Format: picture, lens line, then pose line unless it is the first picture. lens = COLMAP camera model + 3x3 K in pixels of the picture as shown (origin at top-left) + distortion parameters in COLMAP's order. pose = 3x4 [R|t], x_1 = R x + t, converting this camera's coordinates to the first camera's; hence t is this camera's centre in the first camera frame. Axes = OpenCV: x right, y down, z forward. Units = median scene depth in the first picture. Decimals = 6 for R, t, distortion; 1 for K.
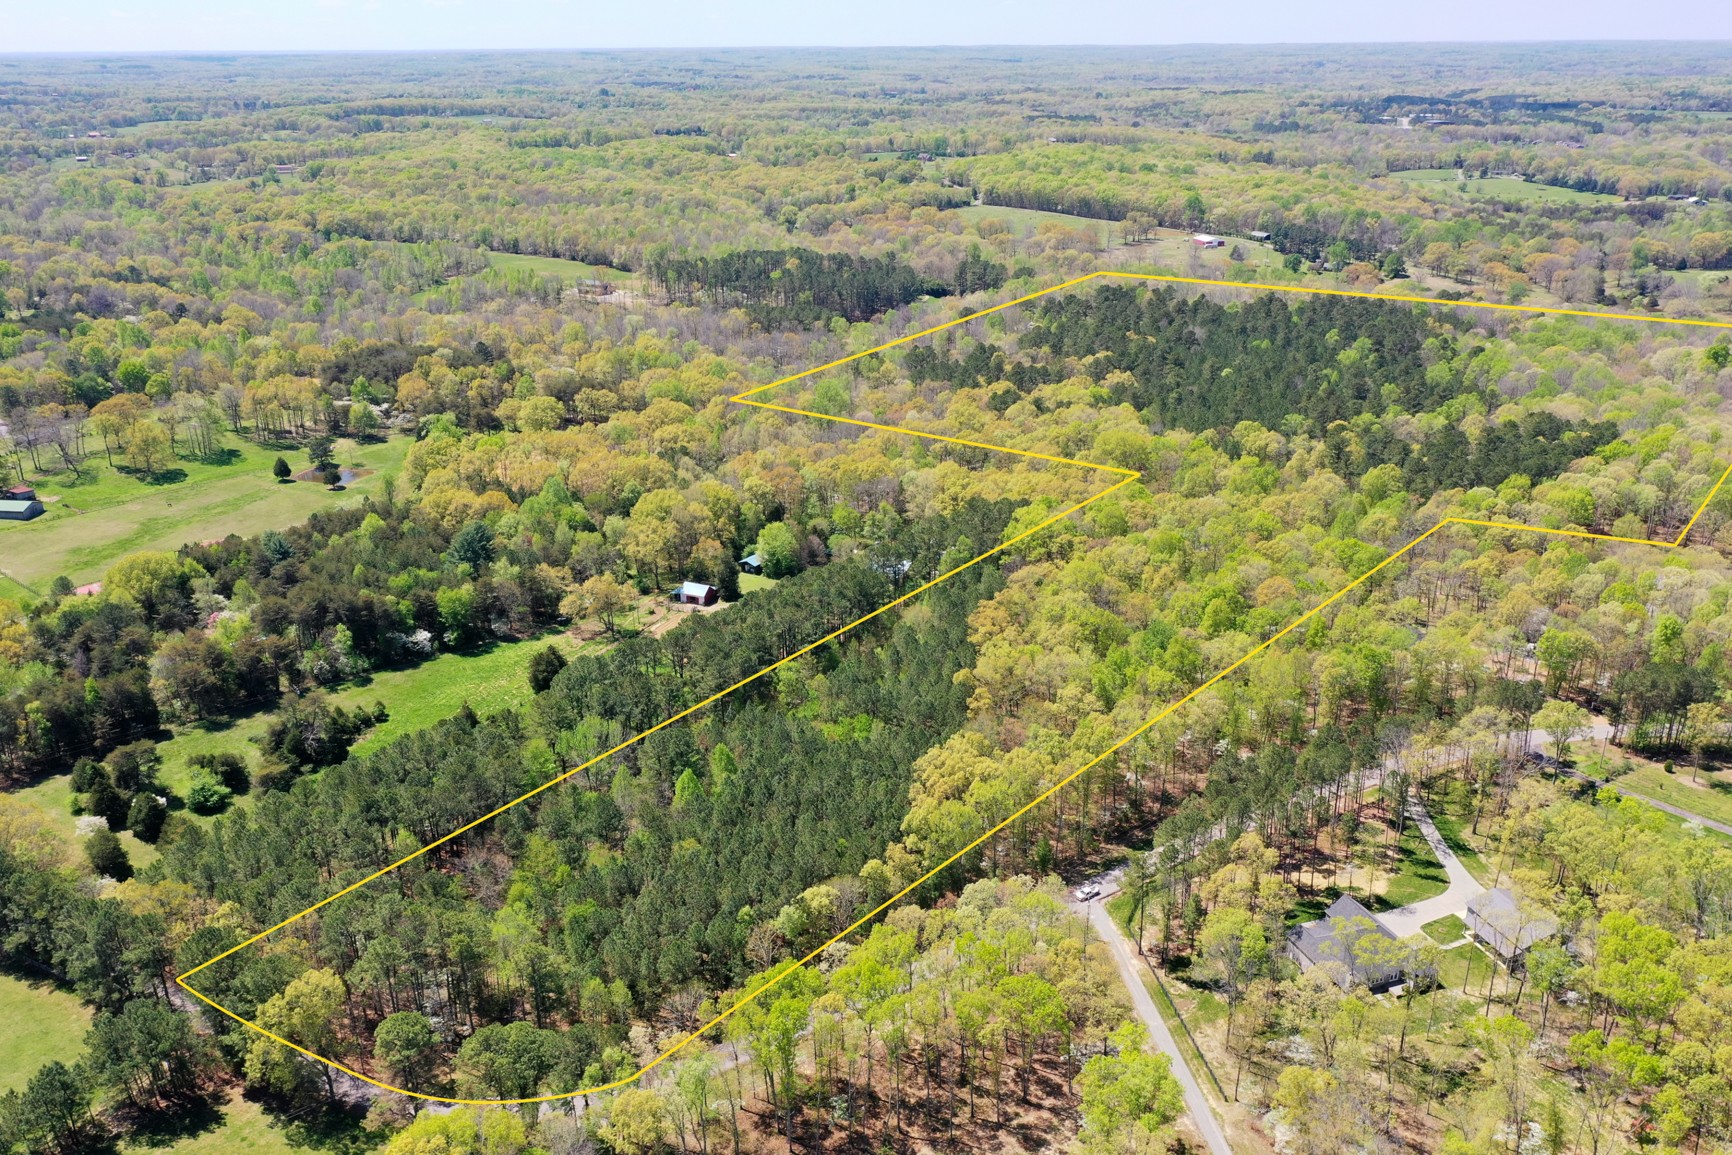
lens RADIAL K [[1370.6, 0, 866.0], [0, 1370.6, 577.5], [0, 0, 1]] dist [0.004276, -0.001157]
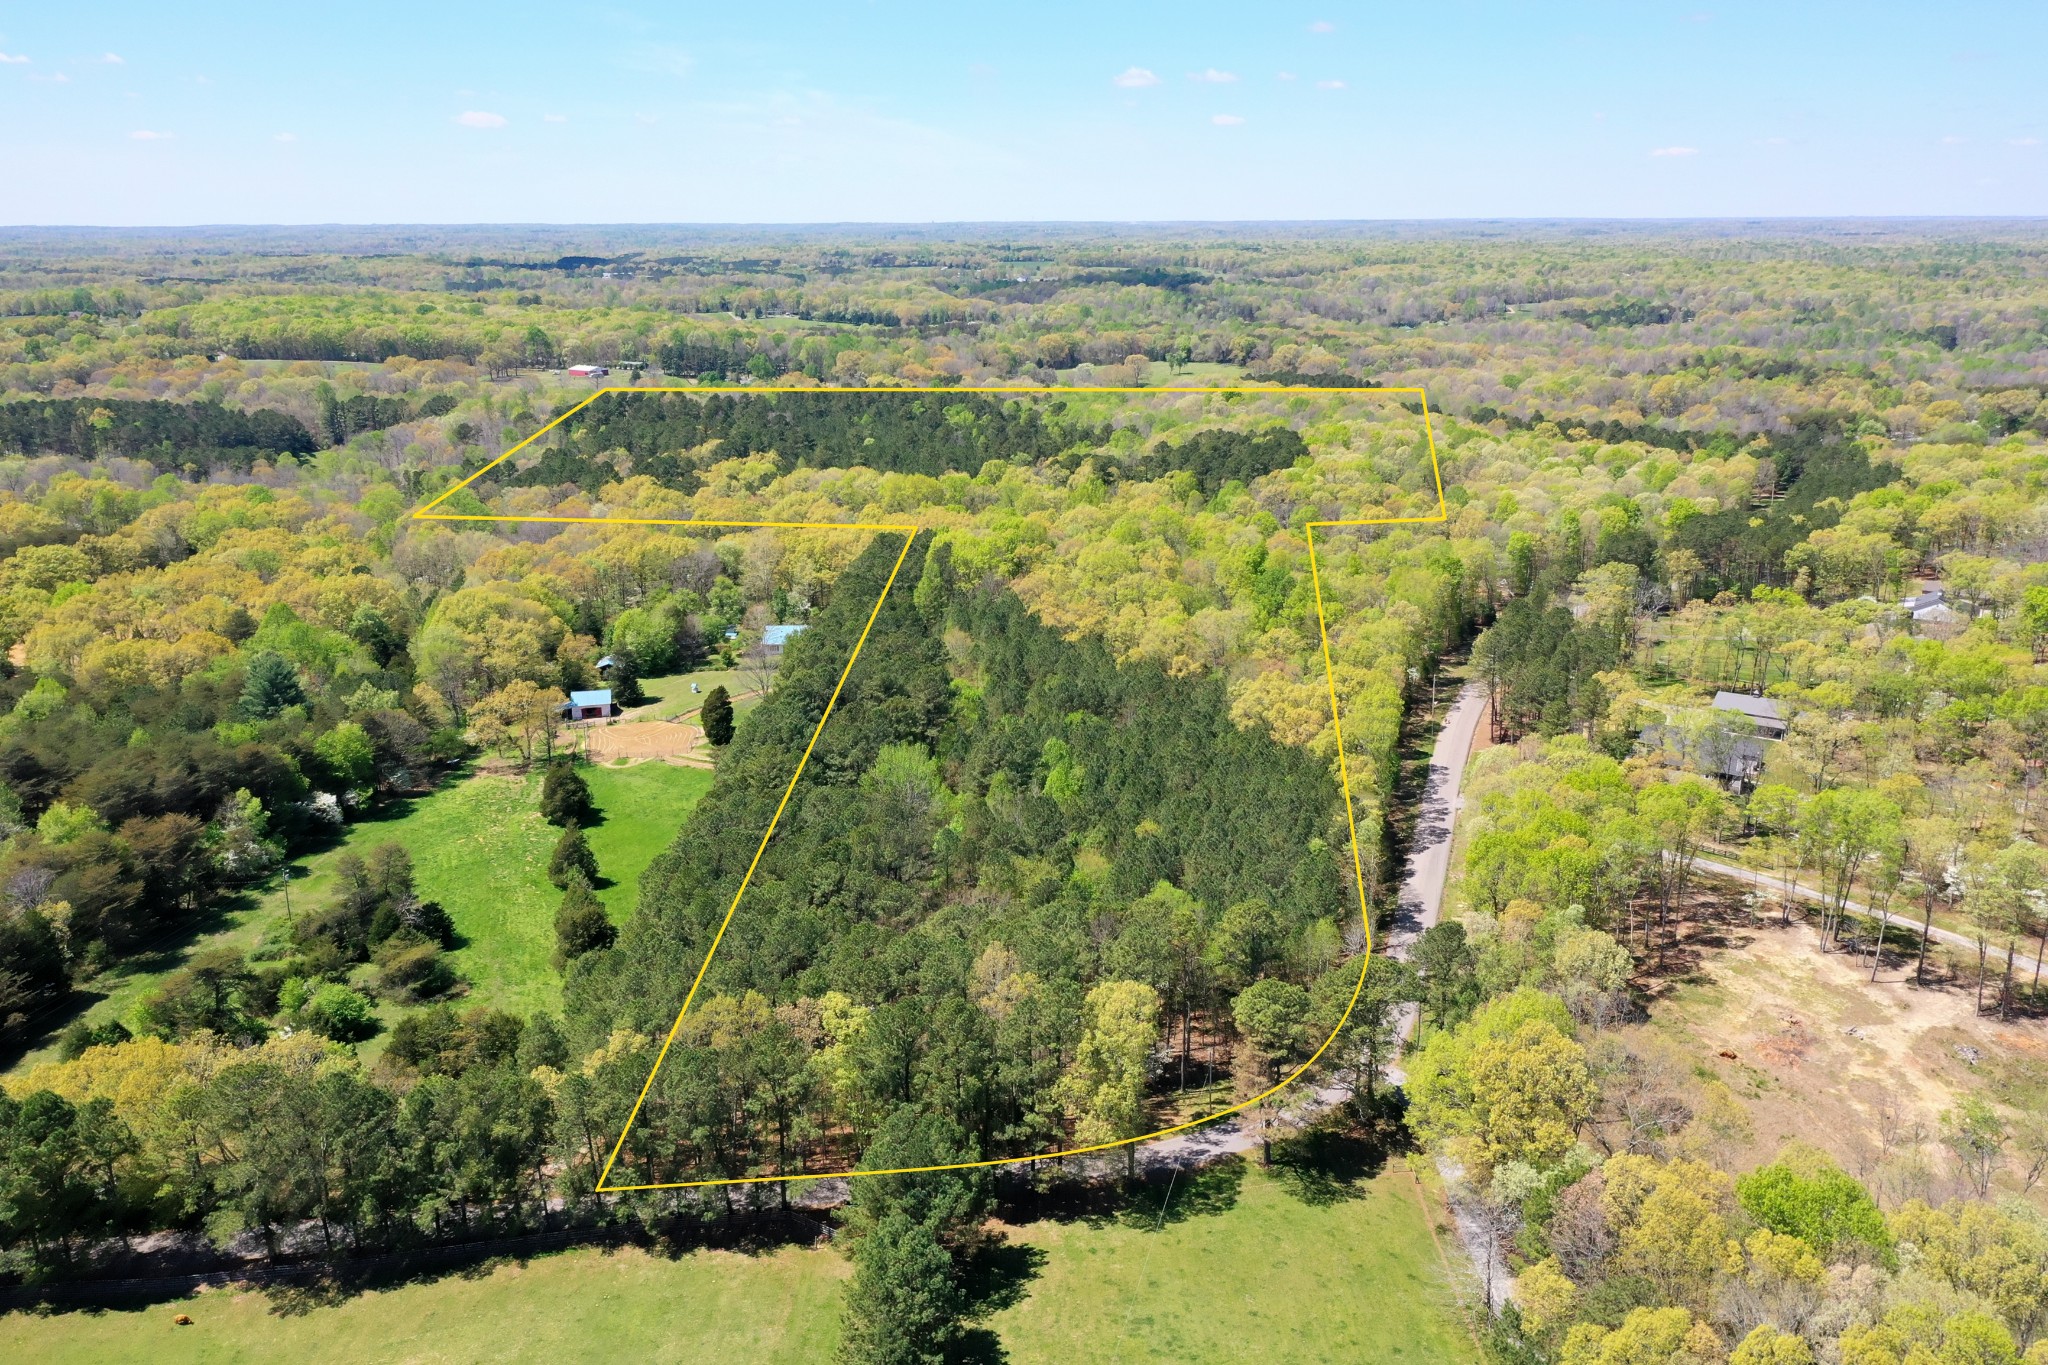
lens RADIAL K [[1620.7, 0, 1024.0], [0, 1620.7, 682.5], [0, 0, 1]] dist [0.004276, -0.001157]
pose [[0.778519, -0.168071, 0.604698, -0.340228], [0.227486, 0.973526, -0.022292, 0.052654], [-0.584943, 0.154915, 0.796142, 0.121932]]
